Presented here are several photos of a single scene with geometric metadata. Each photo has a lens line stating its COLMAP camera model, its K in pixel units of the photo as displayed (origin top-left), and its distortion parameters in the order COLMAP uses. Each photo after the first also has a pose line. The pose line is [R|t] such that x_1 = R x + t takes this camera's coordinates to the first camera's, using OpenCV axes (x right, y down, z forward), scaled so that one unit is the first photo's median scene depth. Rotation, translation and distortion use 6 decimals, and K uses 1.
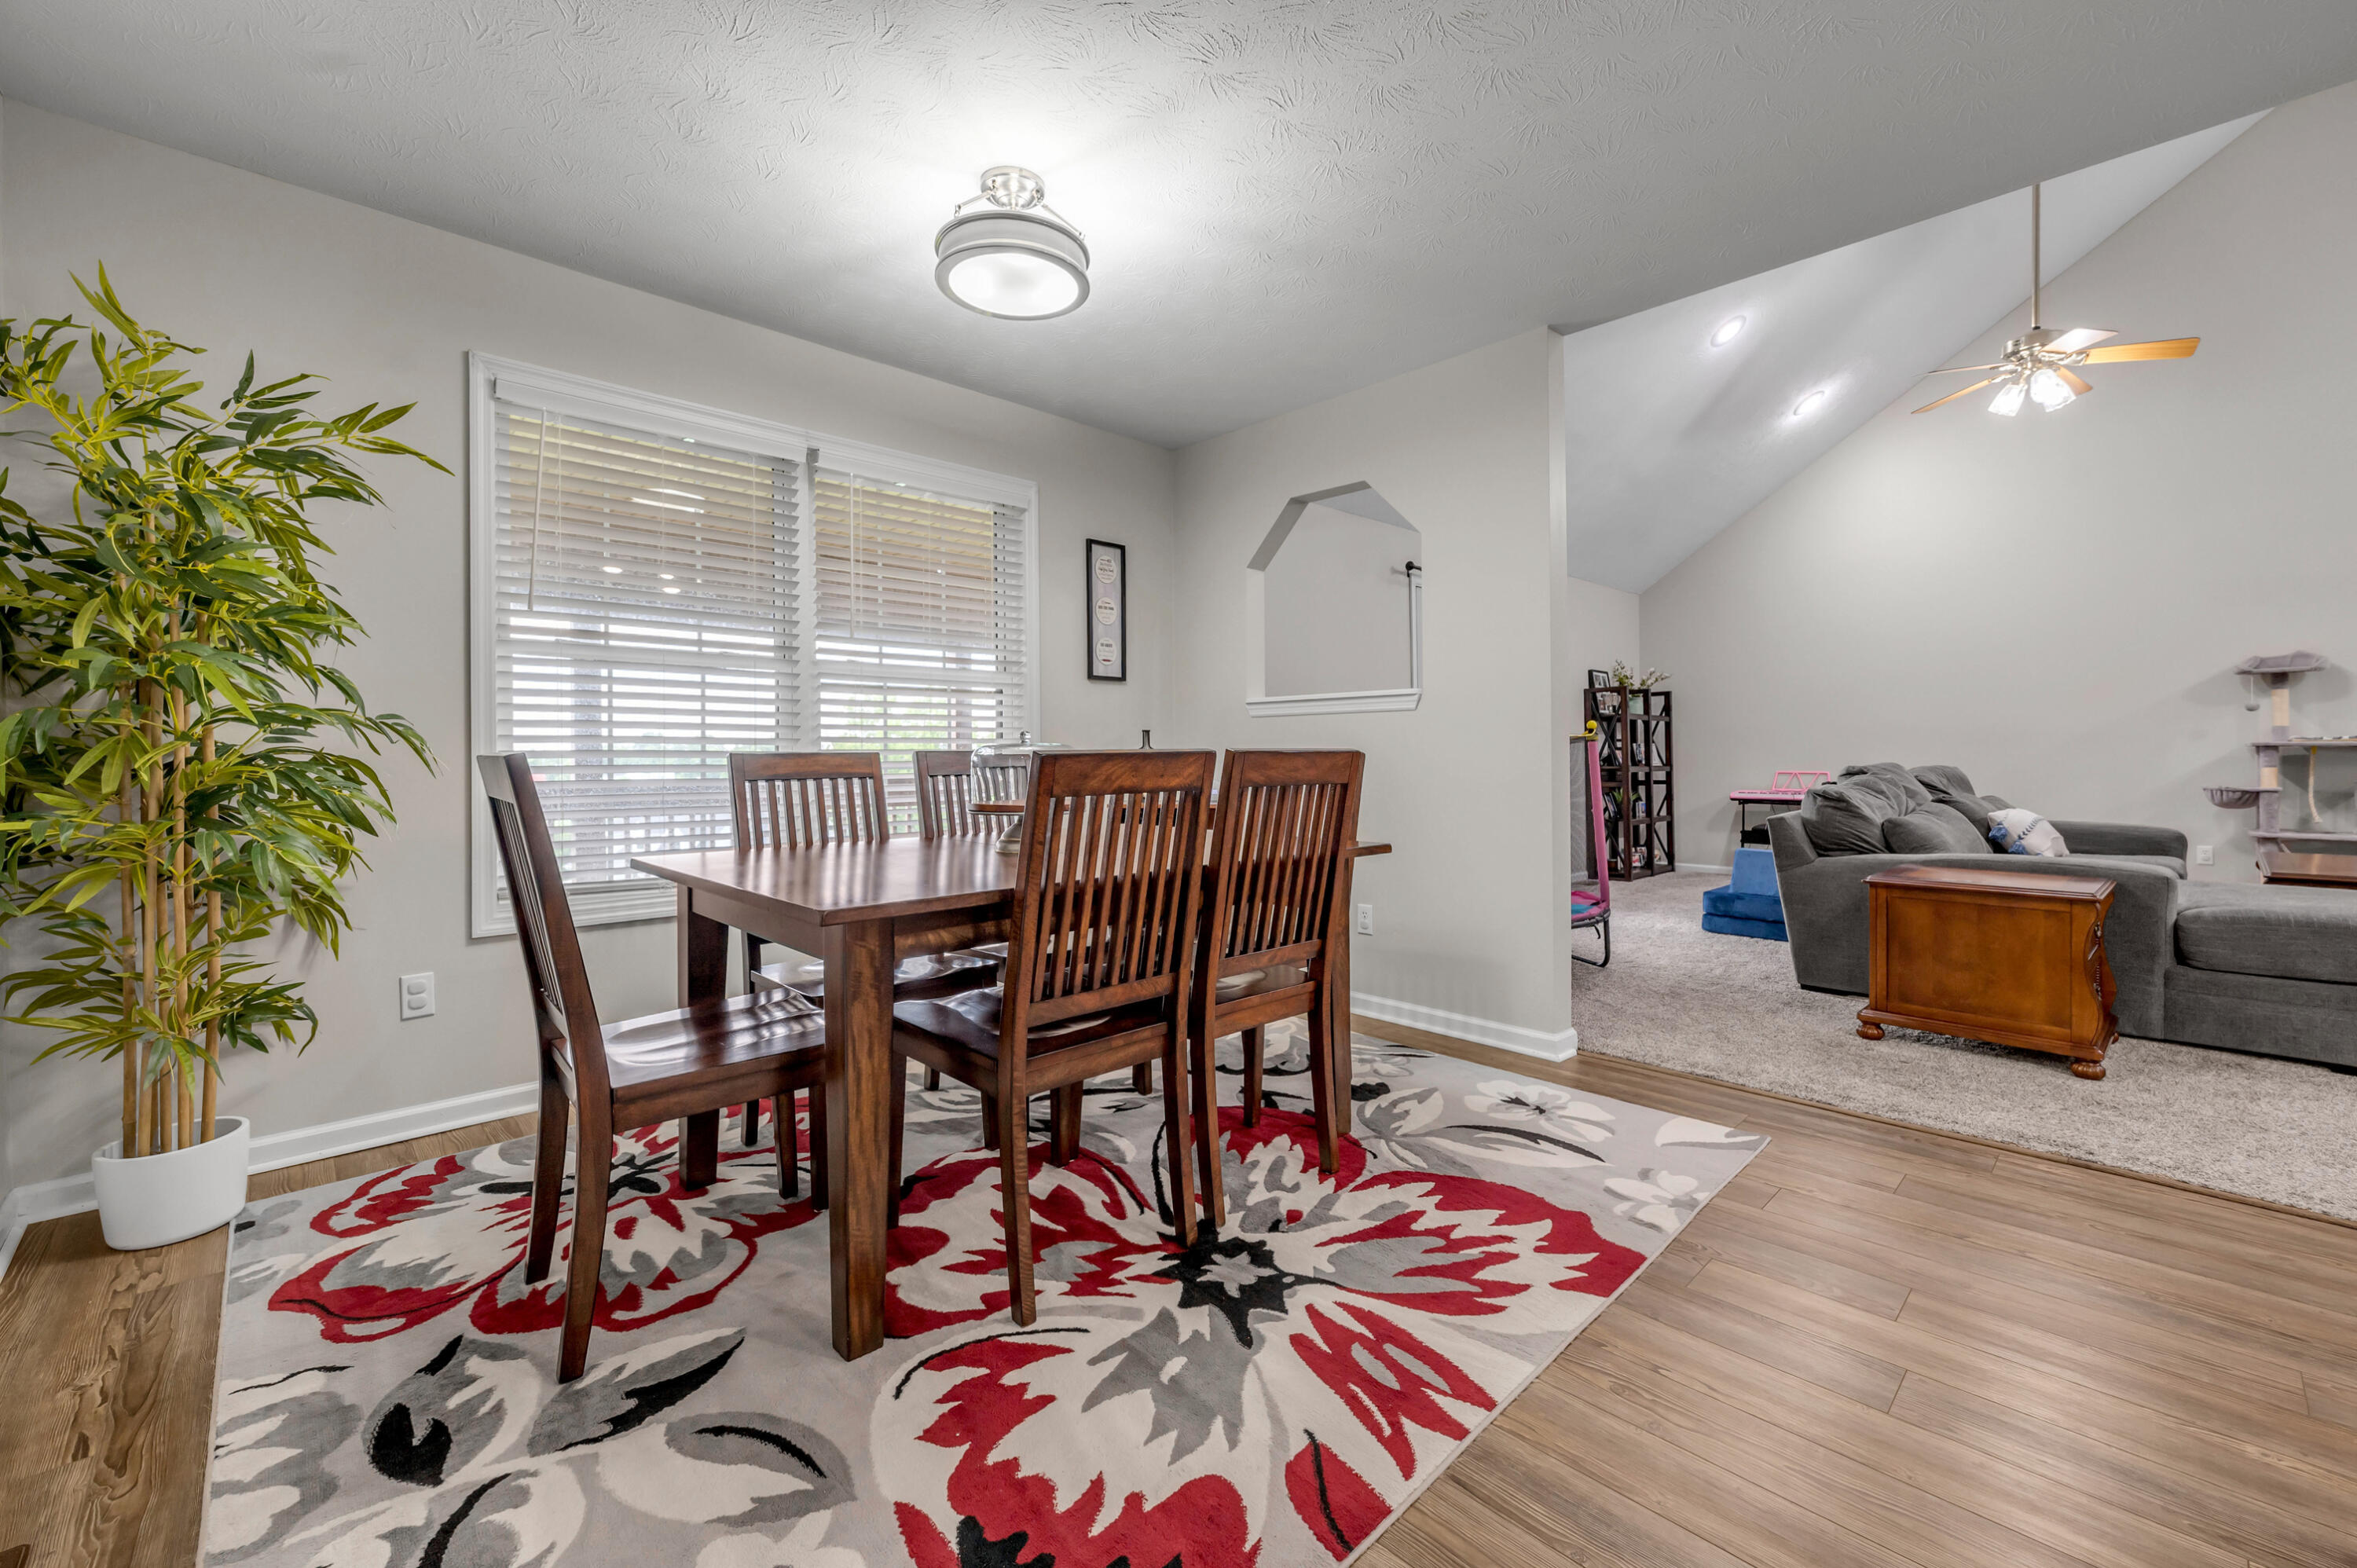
lens RADIAL K [[969.2, 0, 1194.1], [0, 969.2, 761.2], [0, 0, 1]] dist [-0.000437, 0.000113]
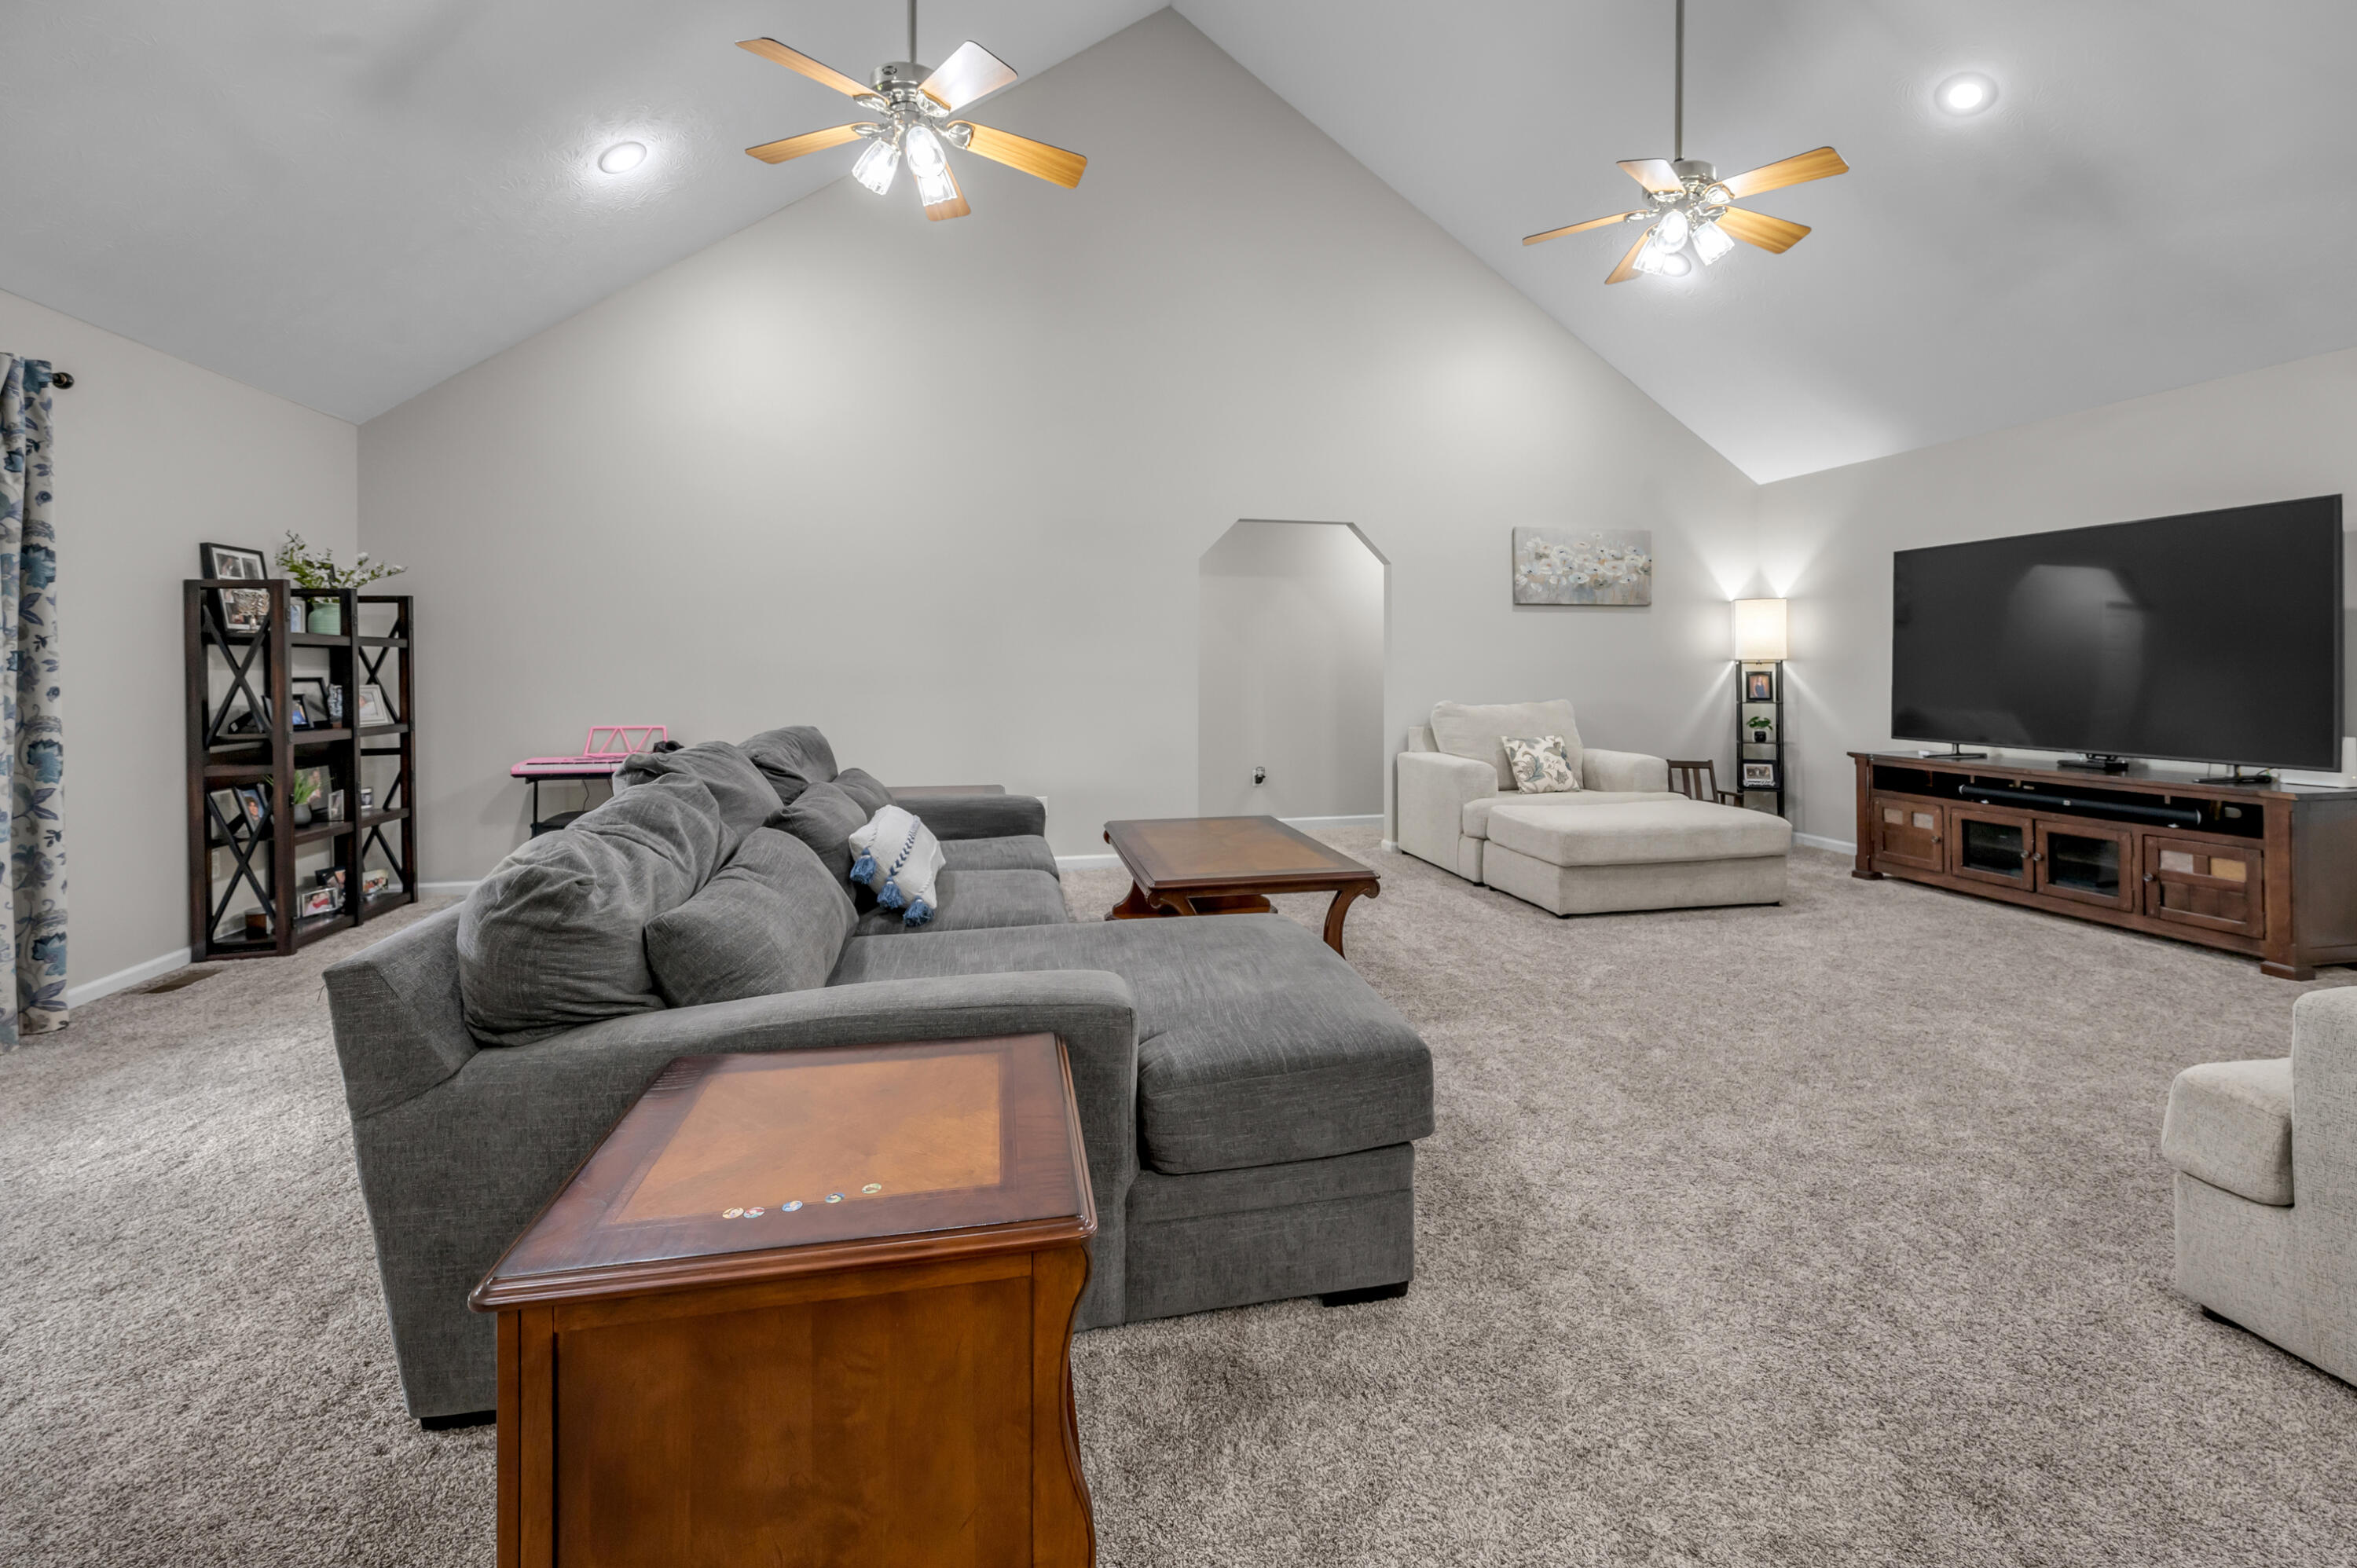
lens RADIAL K [[969.2, 0, 1193.5], [0, 969.2, 666.8], [0, 0, 1]] dist [-0.000437, 0.000113]
pose [[0.520519, 0.006217, 0.853827, 0.423876], [0.000655, 0.999970, -0.007680, -0.043860], [-0.853850, 0.004557, 0.520500, 0.513050]]
